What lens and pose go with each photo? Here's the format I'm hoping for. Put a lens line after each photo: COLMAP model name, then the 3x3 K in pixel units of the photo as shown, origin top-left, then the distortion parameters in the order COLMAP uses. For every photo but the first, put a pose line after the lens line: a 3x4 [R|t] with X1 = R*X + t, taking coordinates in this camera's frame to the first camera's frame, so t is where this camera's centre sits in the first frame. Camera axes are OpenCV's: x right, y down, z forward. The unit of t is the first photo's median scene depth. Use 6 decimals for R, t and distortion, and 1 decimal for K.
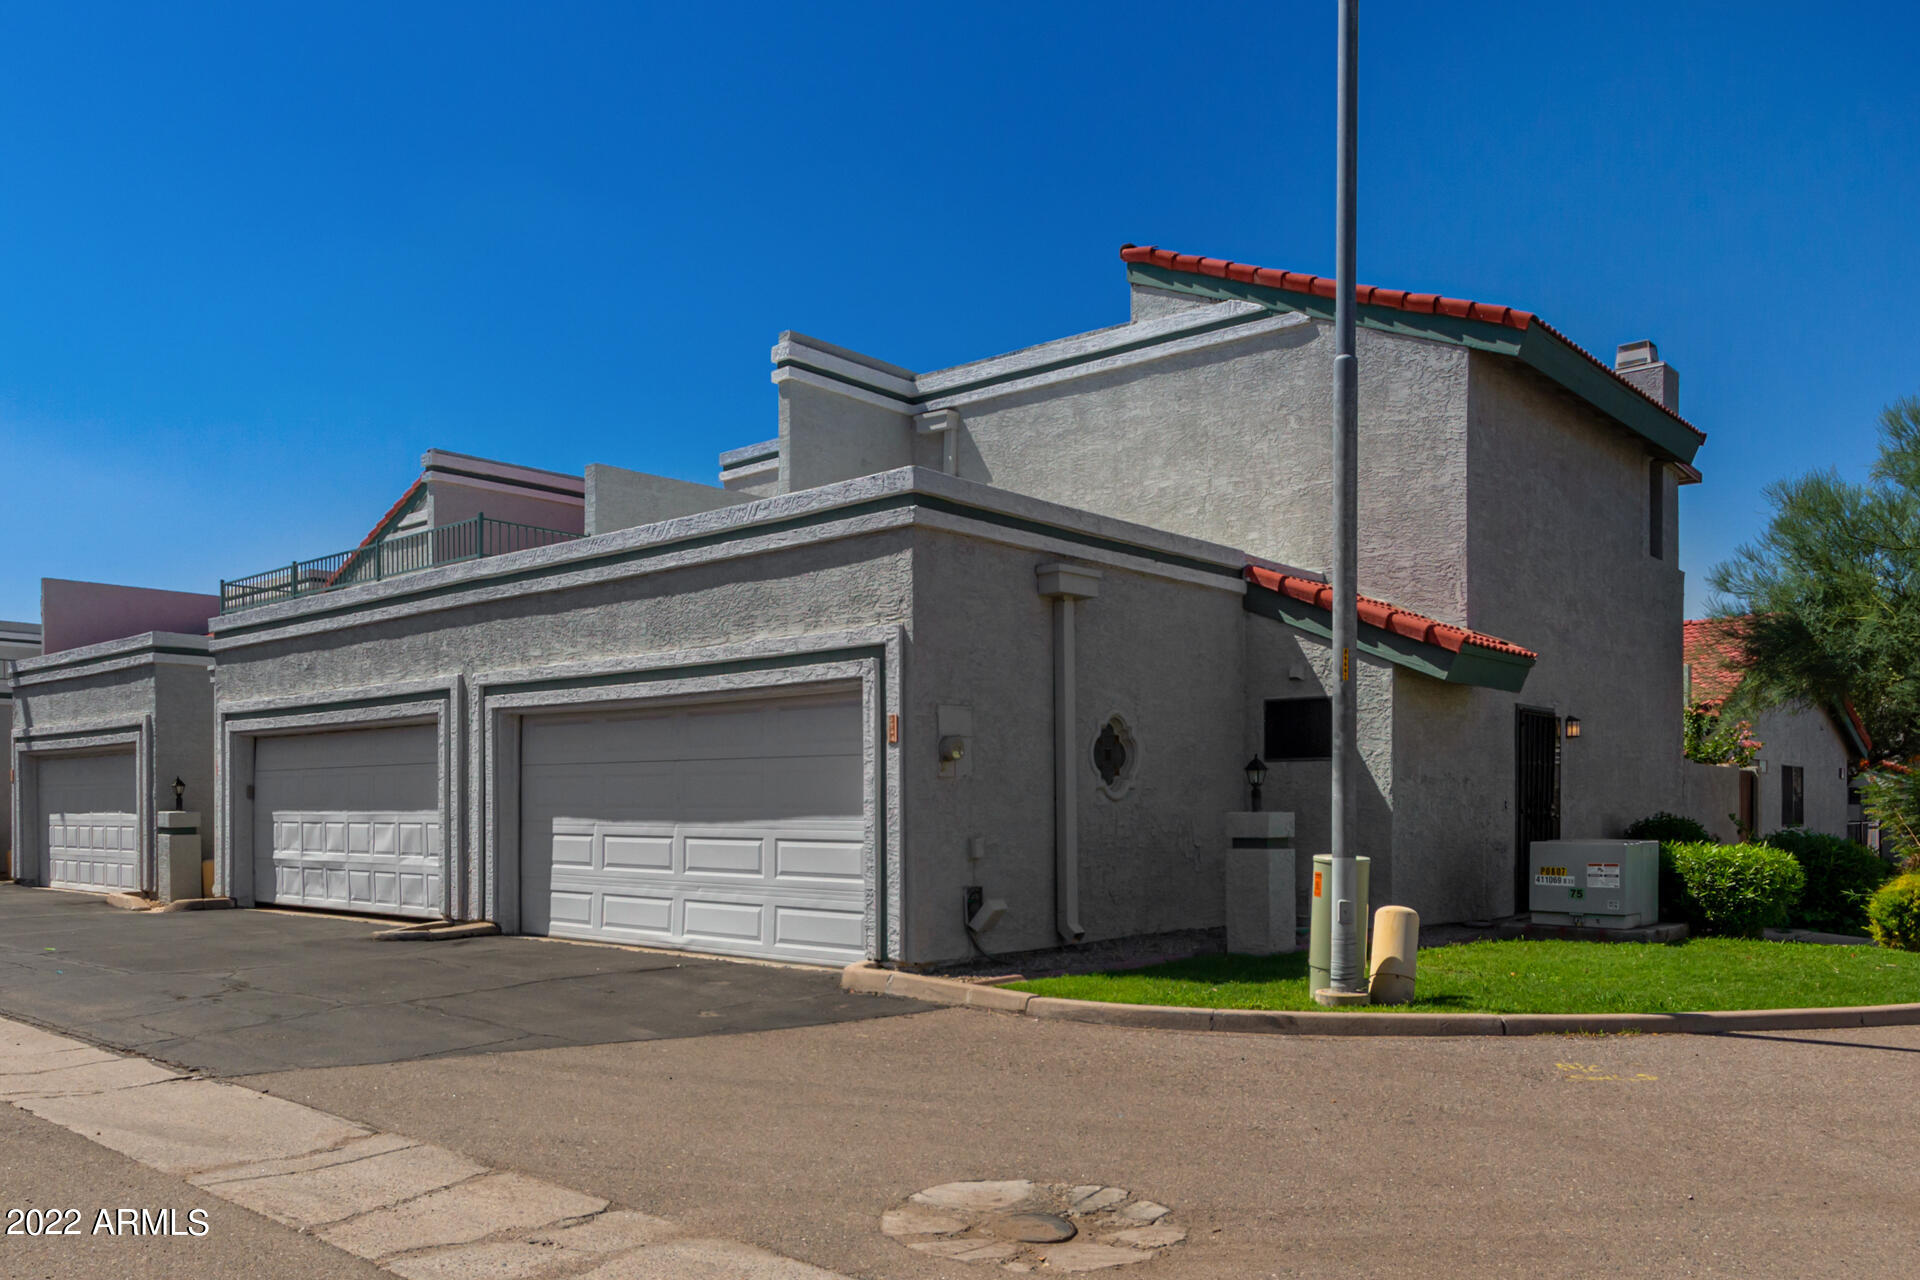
lens RADIAL K [[1423.8, 0, 961.0], [0, 1423.8, 810.3], [0, 0, 1]] dist [-0.007677, 0.000041]
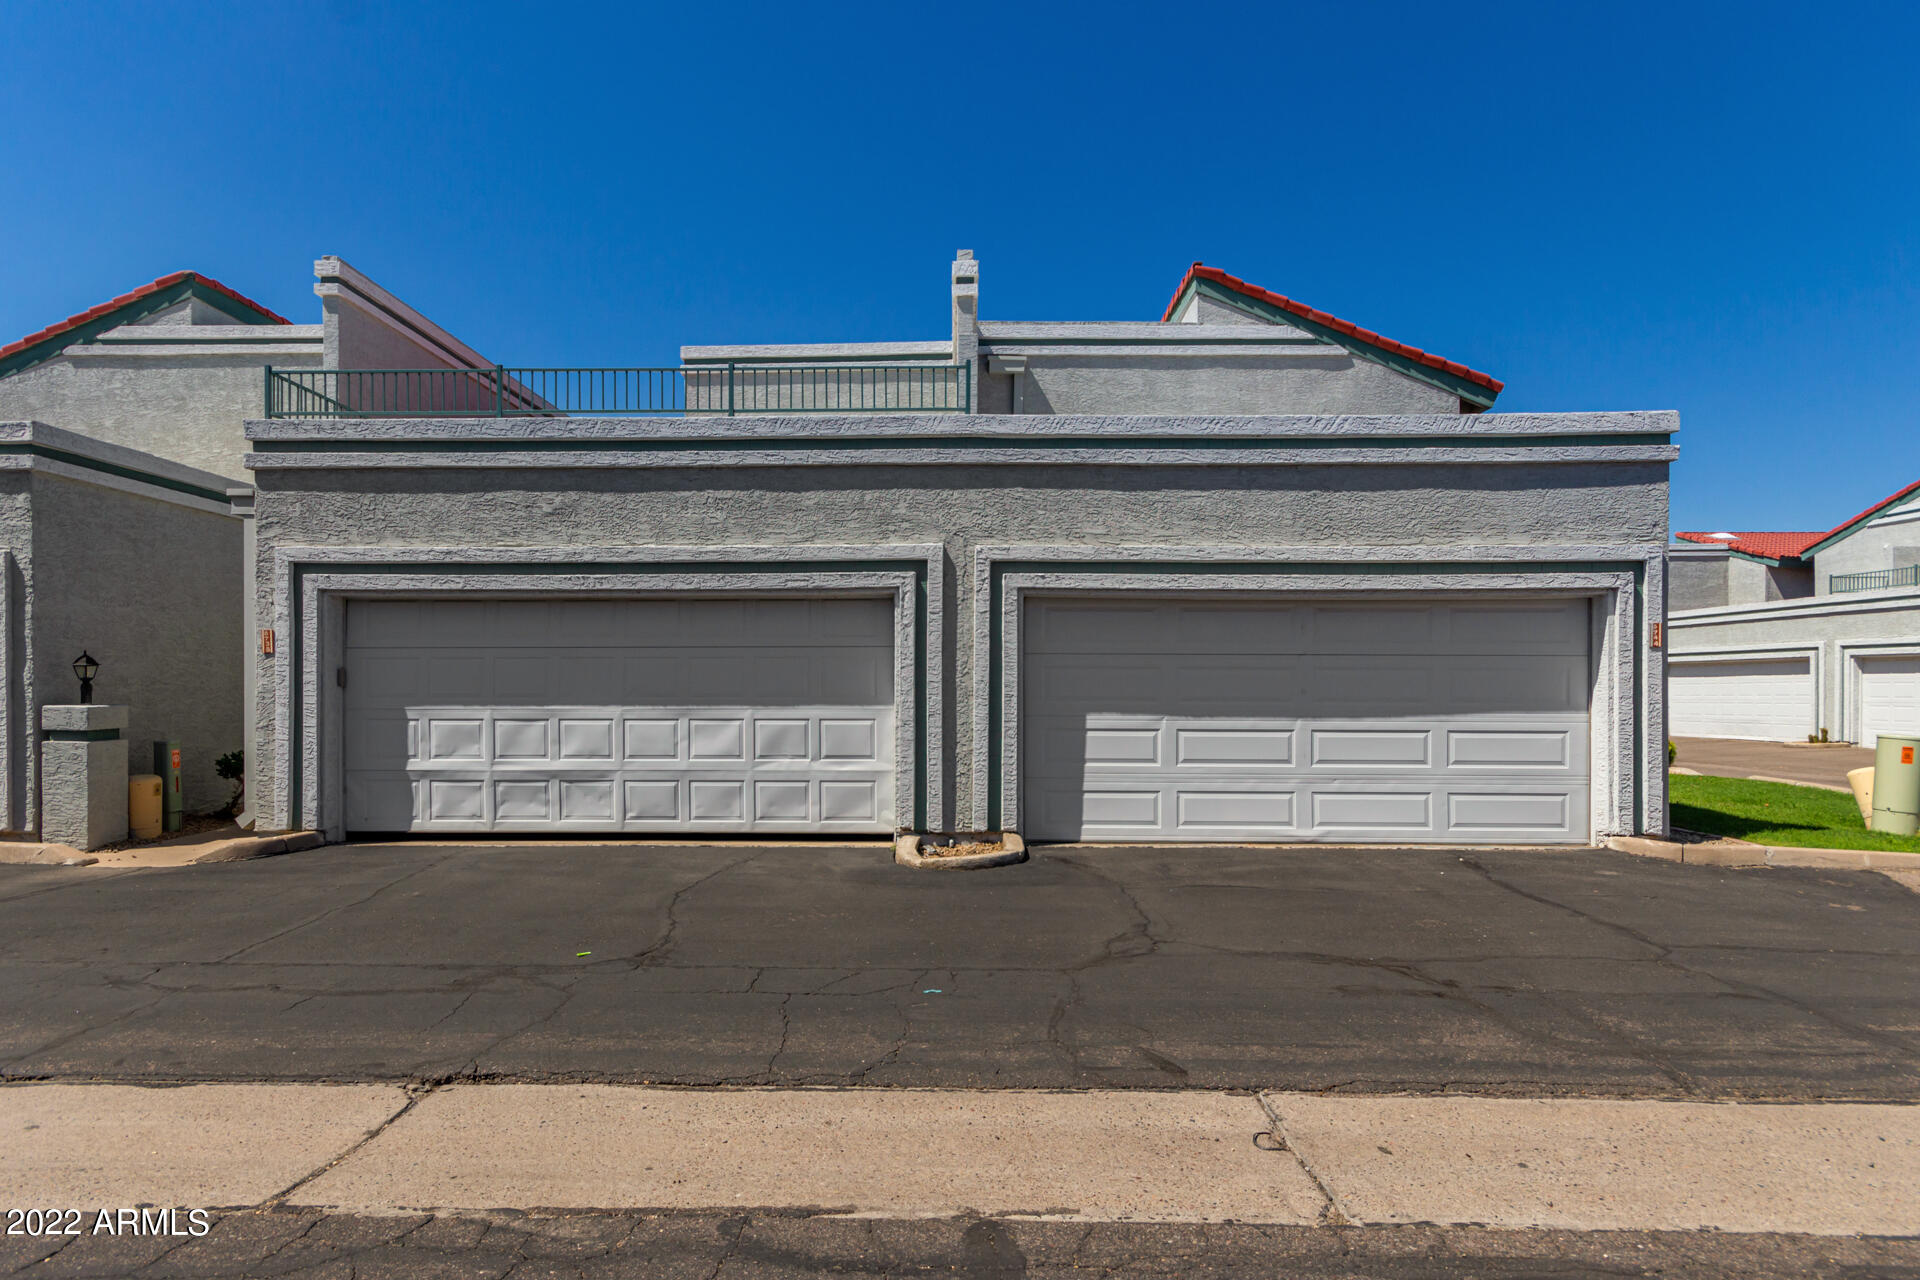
lens RADIAL K [[958.2, 0, 956.2], [0, 958.2, 694.5], [0, 0, 1]] dist [0.000806, 0.000821]
pose [[0.767978, -0.000087, 0.640477, -0.701407], [-0.000679, 0.999999, 0.000950, -0.006242], [-0.640476, -0.001164, 0.767977, 0.543168]]
